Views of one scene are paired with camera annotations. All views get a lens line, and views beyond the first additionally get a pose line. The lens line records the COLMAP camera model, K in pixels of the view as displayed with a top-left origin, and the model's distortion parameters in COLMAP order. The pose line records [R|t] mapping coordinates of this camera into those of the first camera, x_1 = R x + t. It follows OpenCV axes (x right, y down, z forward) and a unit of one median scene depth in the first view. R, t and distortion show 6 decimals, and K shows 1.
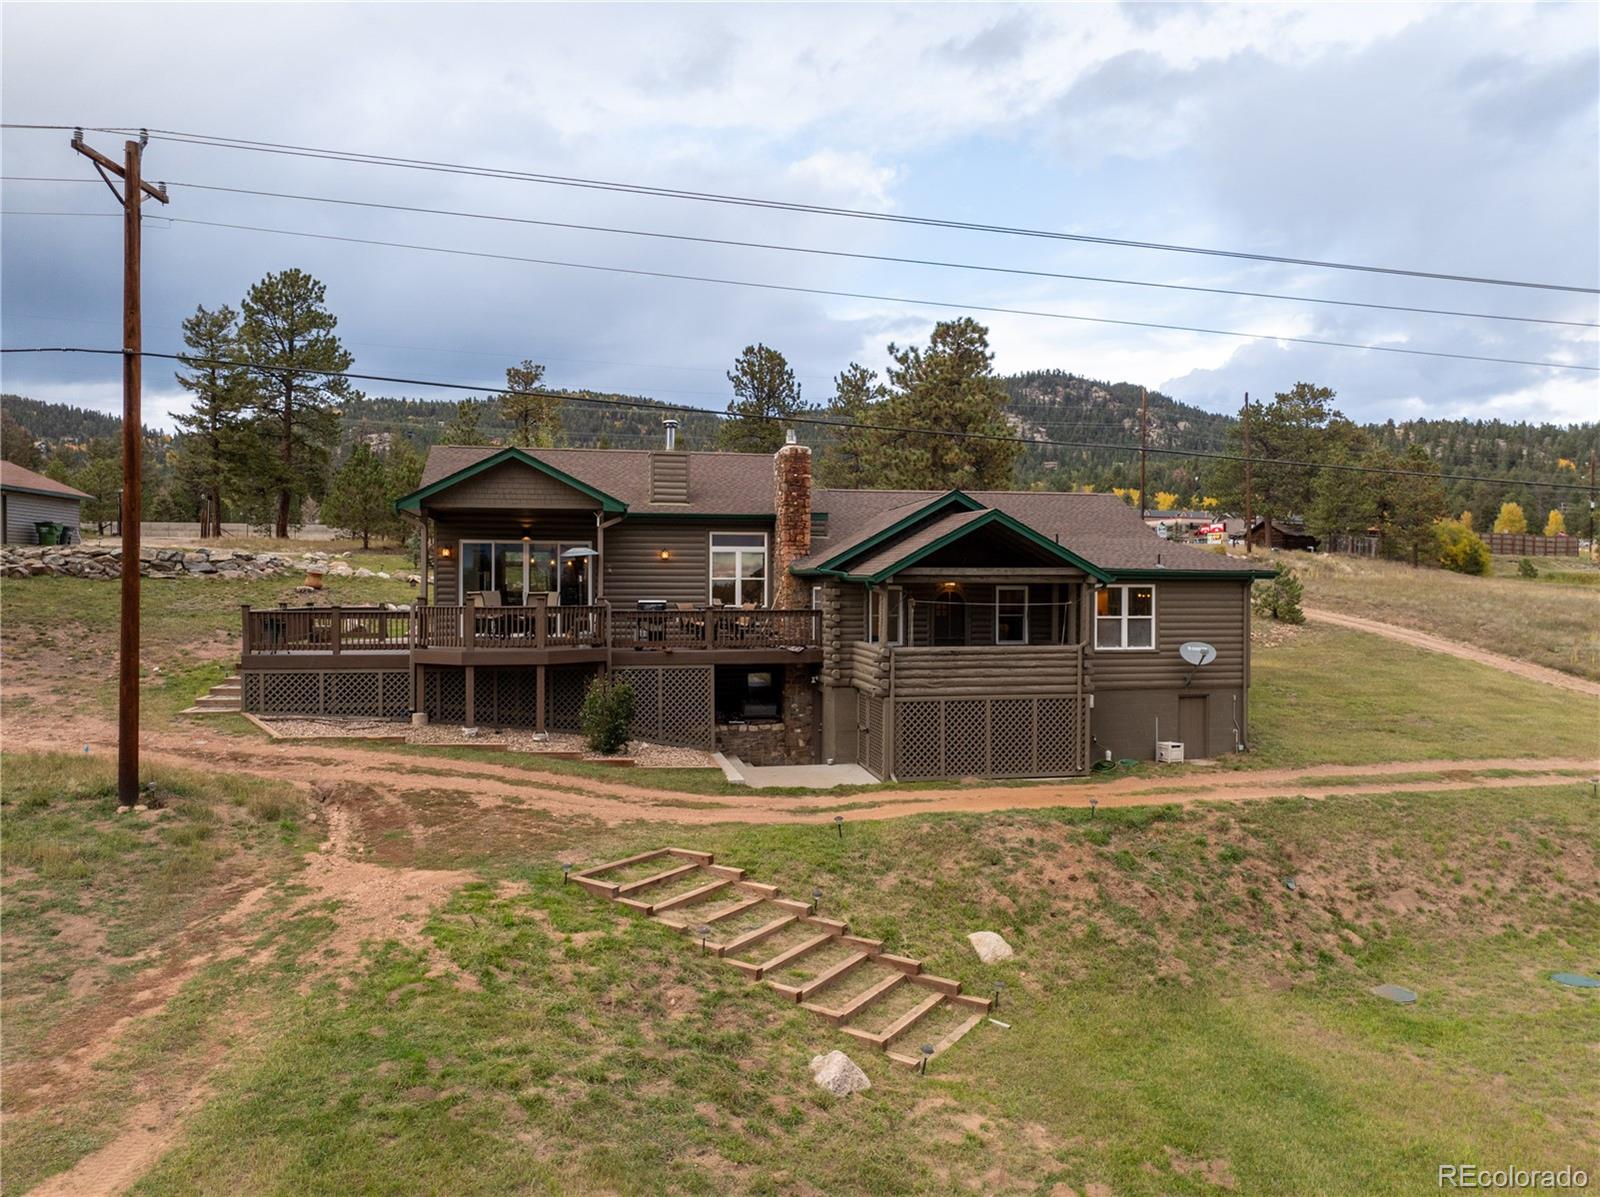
lens RADIAL K [[1108.4, 0, 800.7], [0, 1108.4, 593.3], [0, 0, 1]] dist [0.000546, -0.001229]
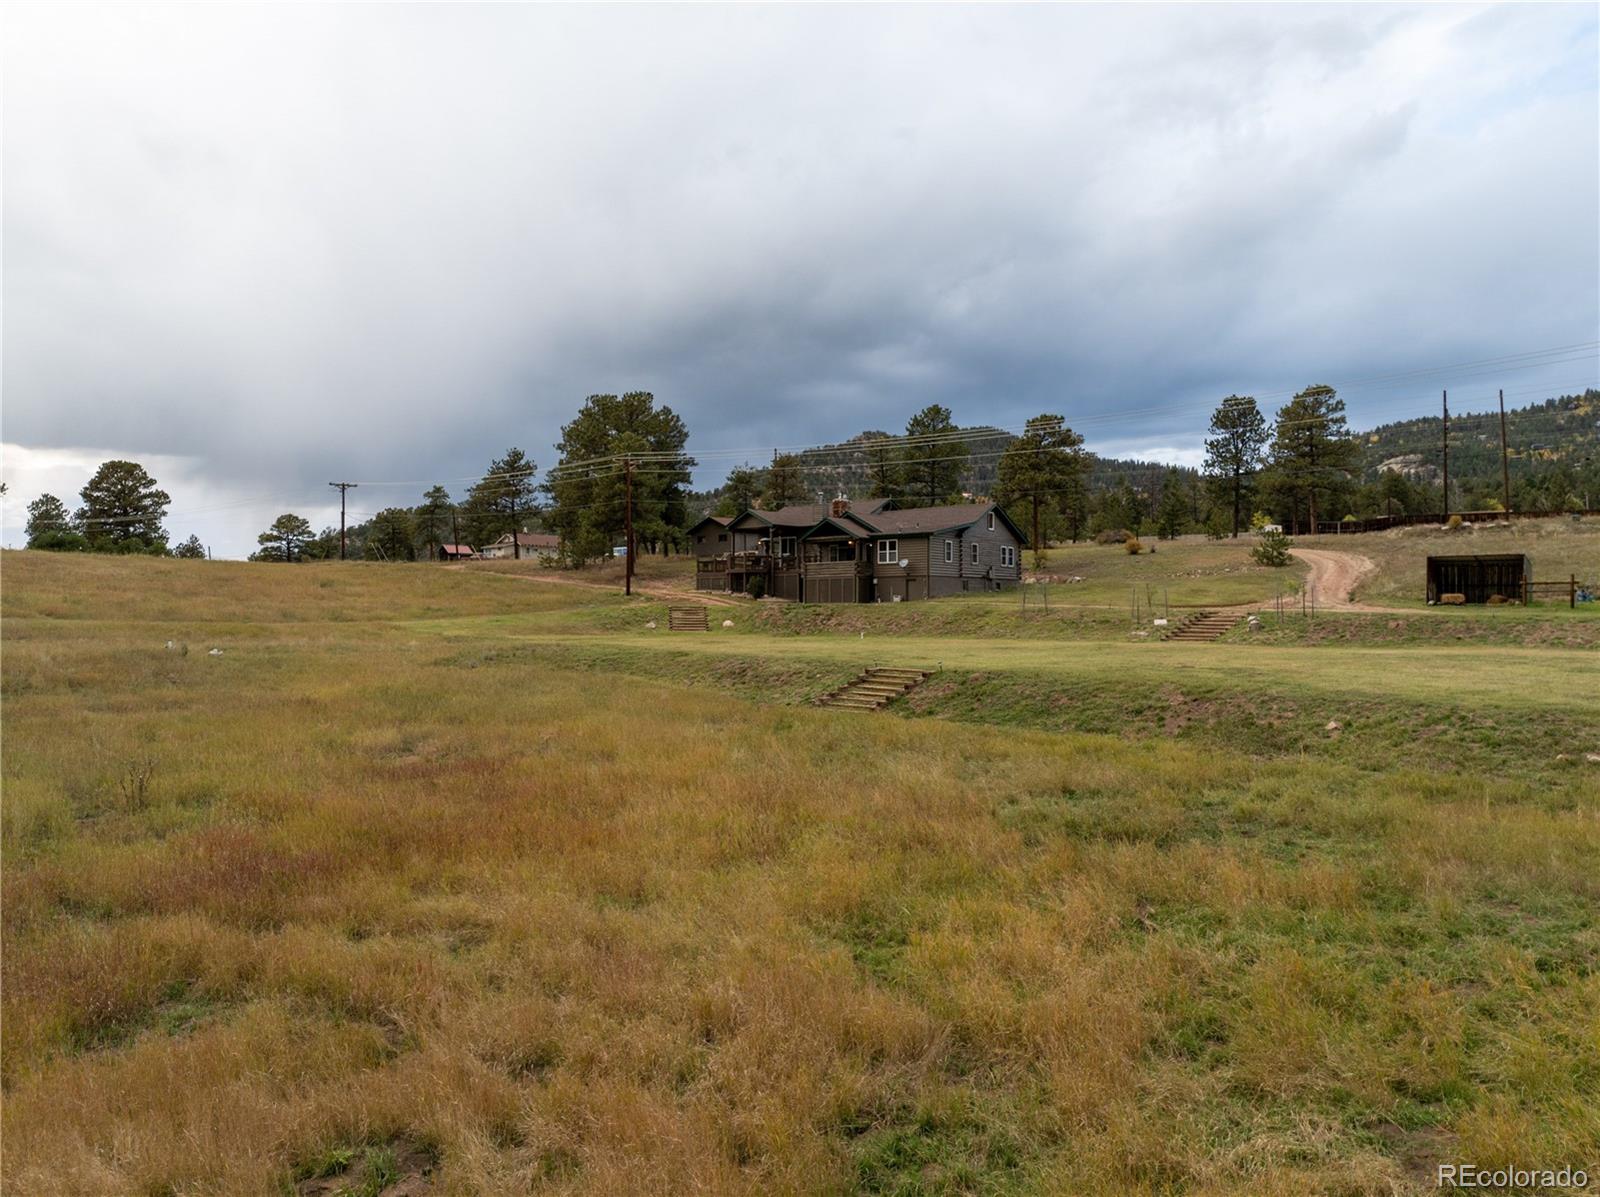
lens RADIAL K [[1108.4, 0, 800.0], [0, 1108.4, 602.9], [0, 0, 1]] dist [0.000546, -0.001229]
pose [[0.643823, -0.013593, -0.765054, 2.287609], [-0.002516, 0.999799, -0.019881, 0.207649], [0.765170, 0.014725, 0.643660, -0.967007]]
